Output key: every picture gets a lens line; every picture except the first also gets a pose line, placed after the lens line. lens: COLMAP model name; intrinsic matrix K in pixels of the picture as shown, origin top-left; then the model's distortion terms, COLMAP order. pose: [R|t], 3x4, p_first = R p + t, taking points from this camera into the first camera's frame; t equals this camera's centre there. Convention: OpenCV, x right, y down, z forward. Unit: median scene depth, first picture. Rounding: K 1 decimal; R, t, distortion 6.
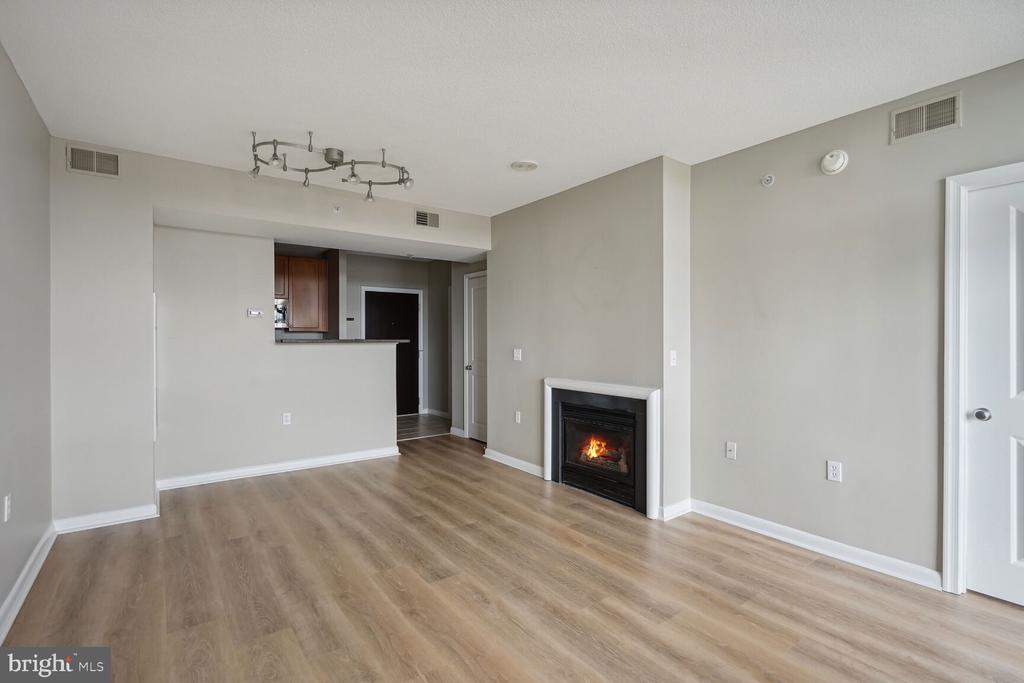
lens RADIAL K [[469.9, 0, 513.3], [0, 469.9, 341.3], [0, 0, 1]] dist [-0.001239, 0.000431]
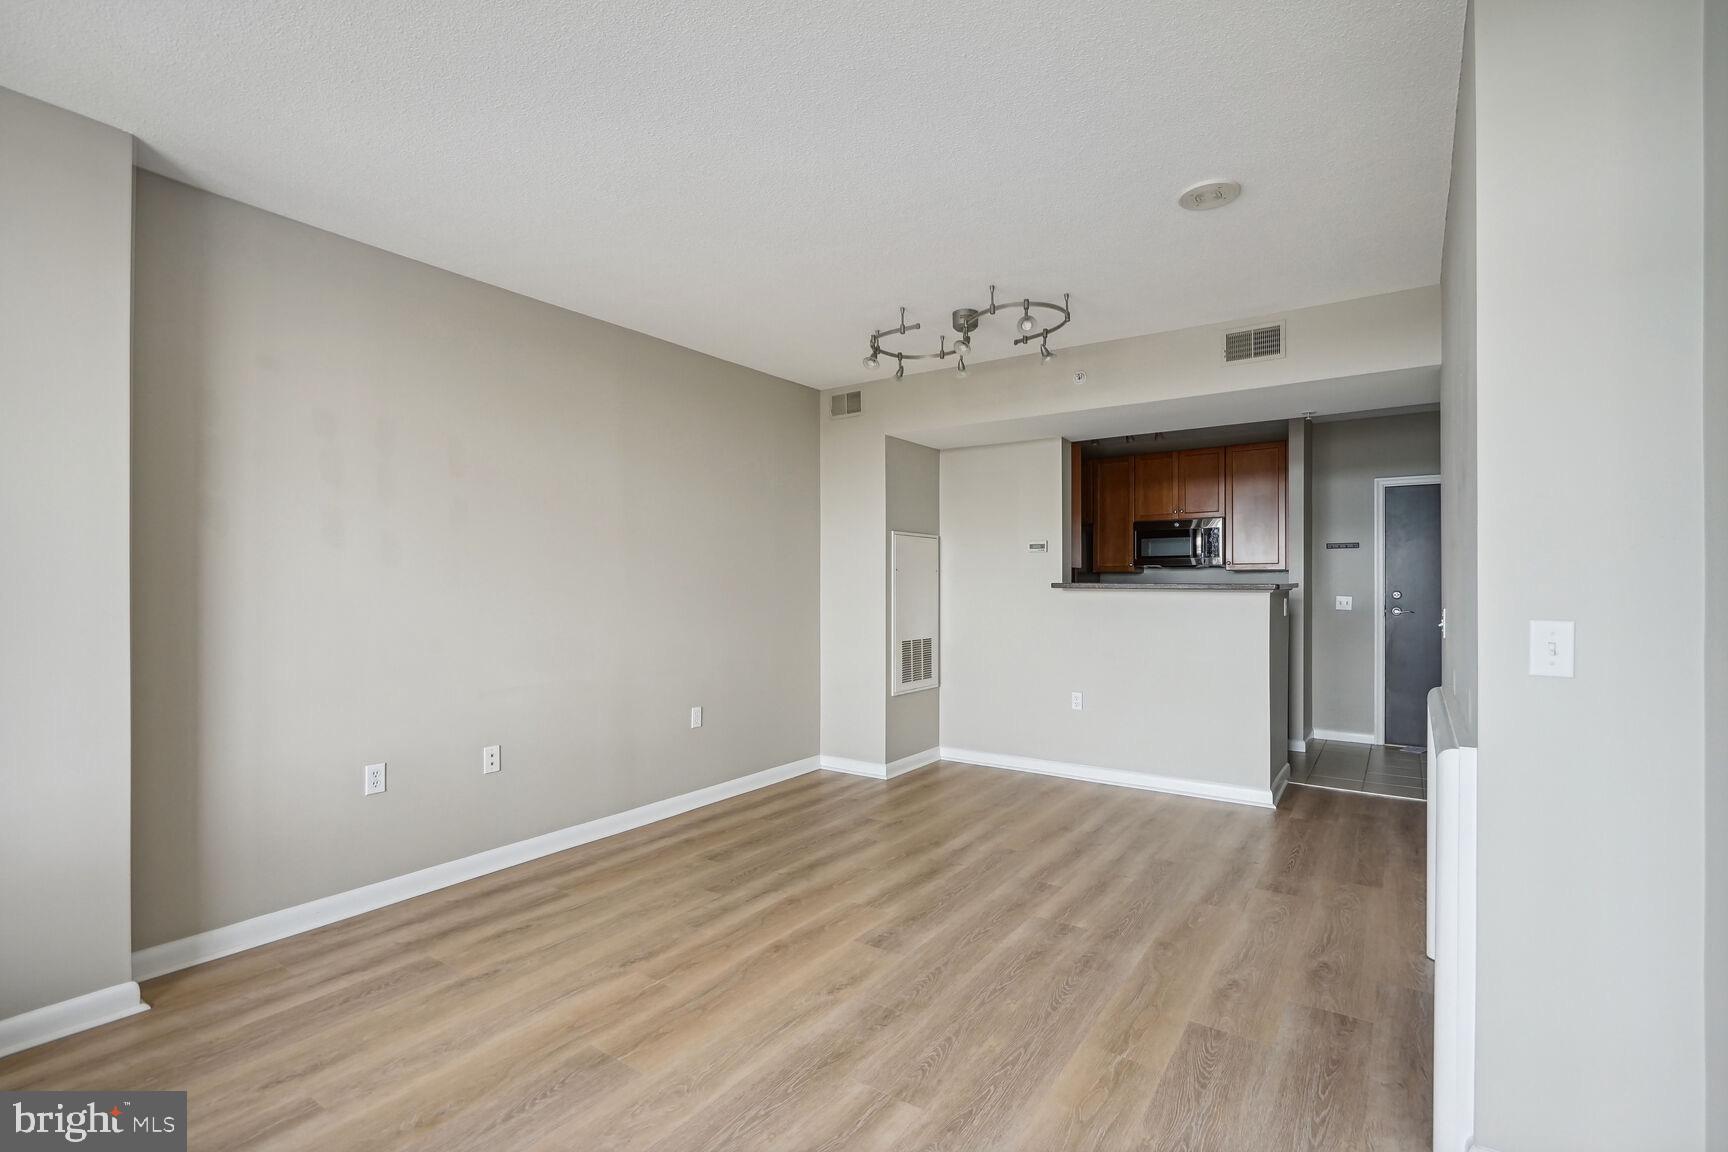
lens RADIAL K [[792.9, 0, 866.2], [0, 792.9, 575.7], [0, 0, 1]] dist [-0.001239, 0.000431]
pose [[0.329242, -0.009482, -0.944198, 0.727103], [-0.007005, 0.999898, -0.012484, 0.004073], [0.944220, 0.010724, 0.329142, 0.508345]]
